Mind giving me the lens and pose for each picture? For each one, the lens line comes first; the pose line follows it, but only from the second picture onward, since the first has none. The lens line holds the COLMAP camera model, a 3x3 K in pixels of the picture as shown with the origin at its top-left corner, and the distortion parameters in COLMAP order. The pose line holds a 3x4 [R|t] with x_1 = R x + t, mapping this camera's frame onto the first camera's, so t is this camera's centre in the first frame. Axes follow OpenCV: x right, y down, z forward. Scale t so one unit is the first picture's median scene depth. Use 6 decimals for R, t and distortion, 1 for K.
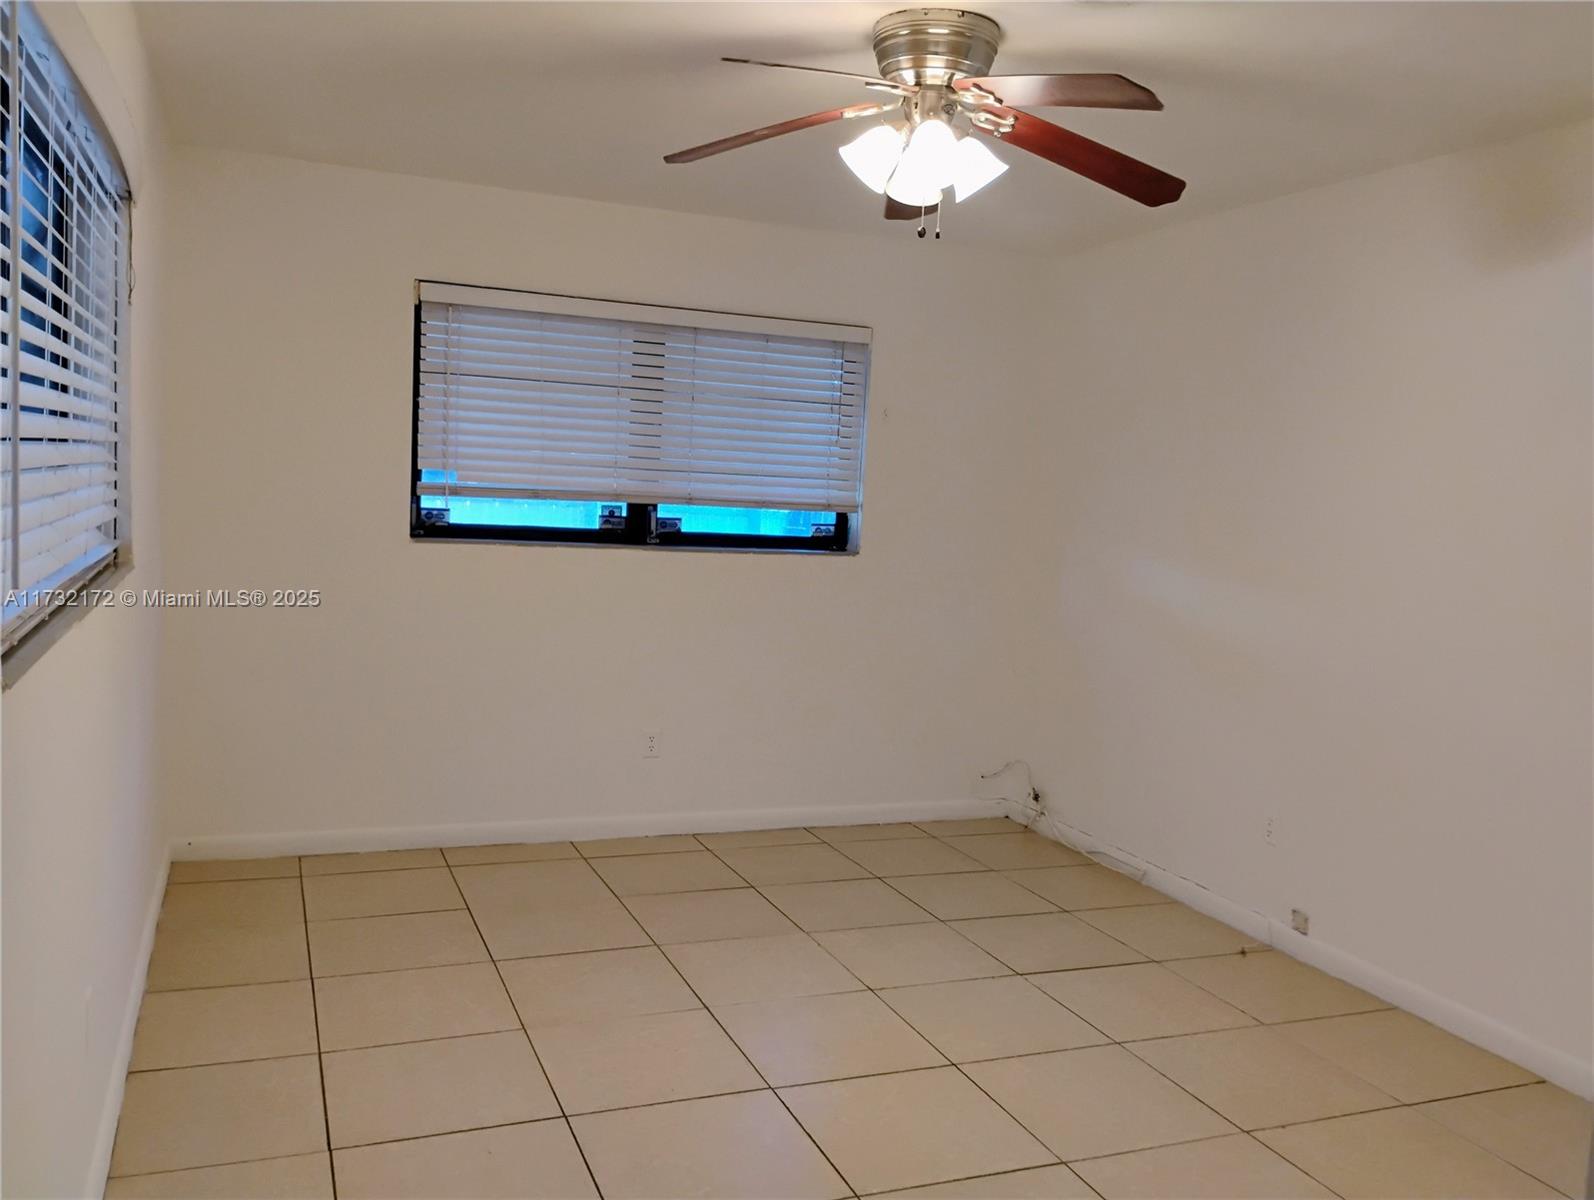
lens RADIAL K [[1289.4, 0, 789.2], [0, 1289.4, 591.8], [0, 0, 1]] dist [0.073547, -0.095292]
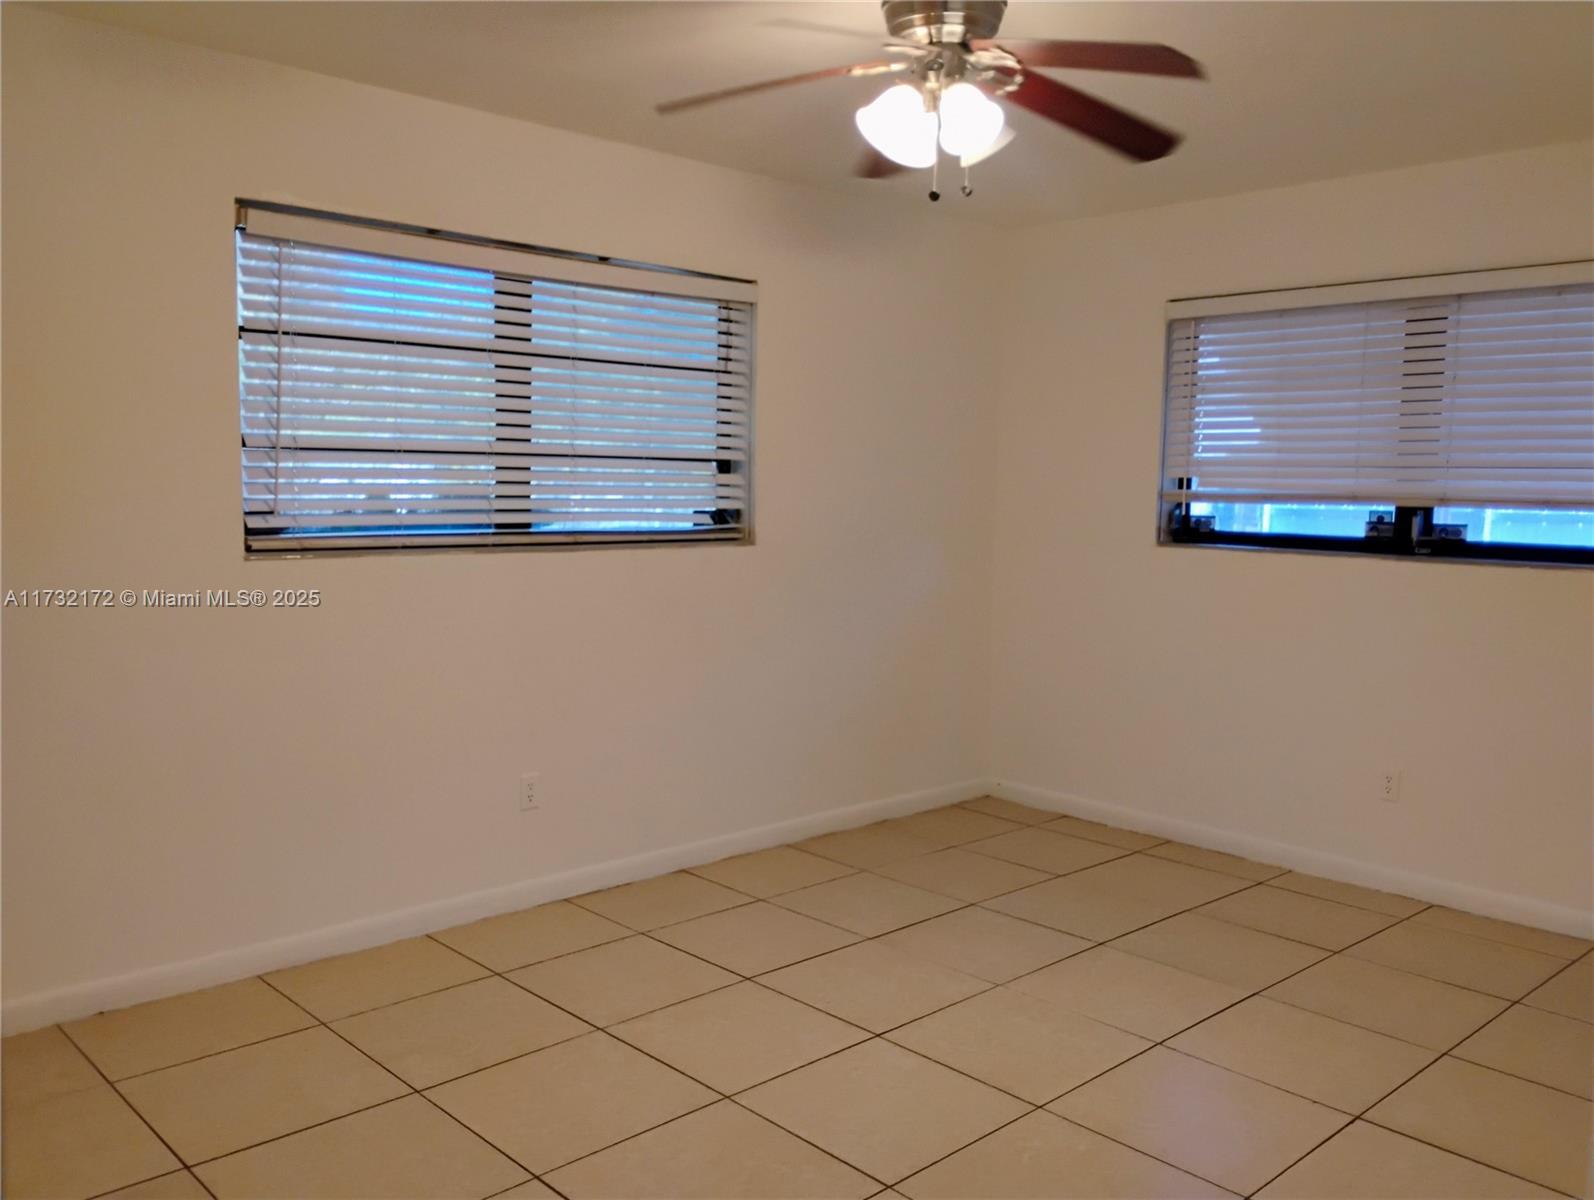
lens RADIAL K [[1326.8, 0, 797.0], [0, 1326.8, 600.0], [0, 0, 1]] dist [0.005361, 0.003200]
pose [[0.367915, 0.042920, -0.928868, 0.566796], [-0.070058, 0.997374, 0.018336, 0.005811], [0.927216, 0.058329, 0.369956, 0.297997]]
